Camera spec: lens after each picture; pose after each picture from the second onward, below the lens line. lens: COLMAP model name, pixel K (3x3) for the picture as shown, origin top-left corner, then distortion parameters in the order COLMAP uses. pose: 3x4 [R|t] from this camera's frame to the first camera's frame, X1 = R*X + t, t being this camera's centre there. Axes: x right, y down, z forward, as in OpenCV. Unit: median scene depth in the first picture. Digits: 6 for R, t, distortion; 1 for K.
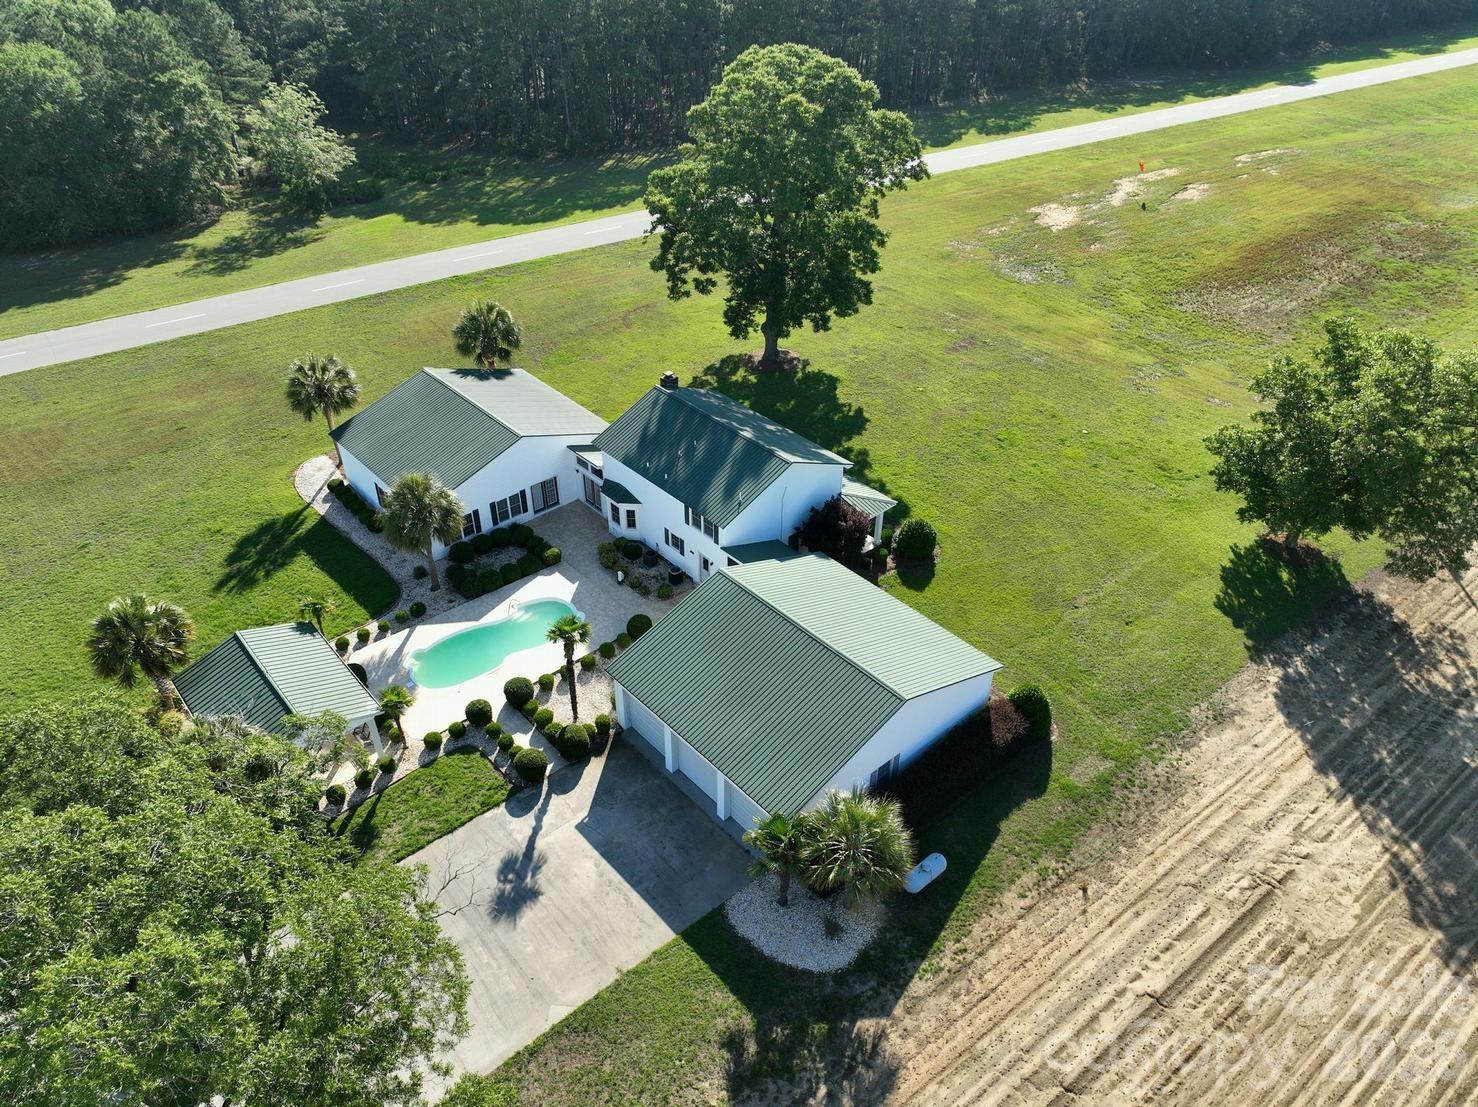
lens RADIAL K [[1039.3, 0, 722.9], [0, 1039.3, 566.8], [0, 0, 1]] dist [0.007988, 0.005250]
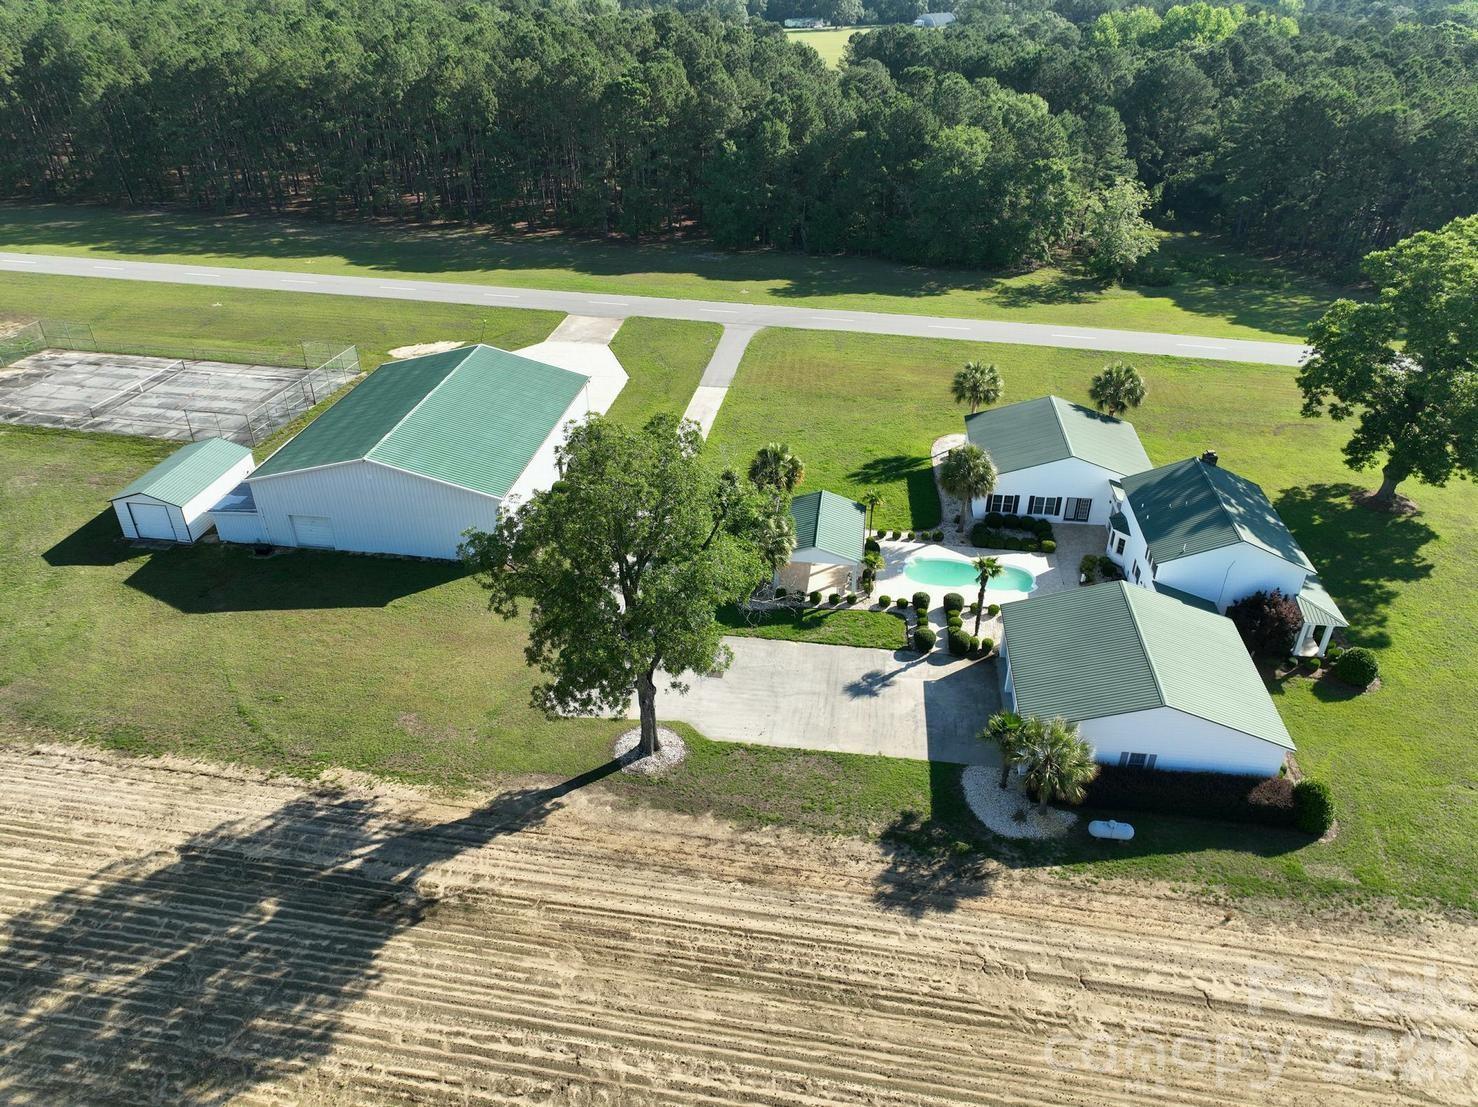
lens RADIAL K [[1039.3, 0, 735.7], [0, 1039.3, 547.5], [0, 0, 1]] dist [0.007988, 0.005250]
pose [[0.671237, 0.383742, -0.634179, 0.368971], [-0.438160, 0.895498, 0.078103, 0.056480], [0.597877, 0.225446, 0.769231, -0.219645]]
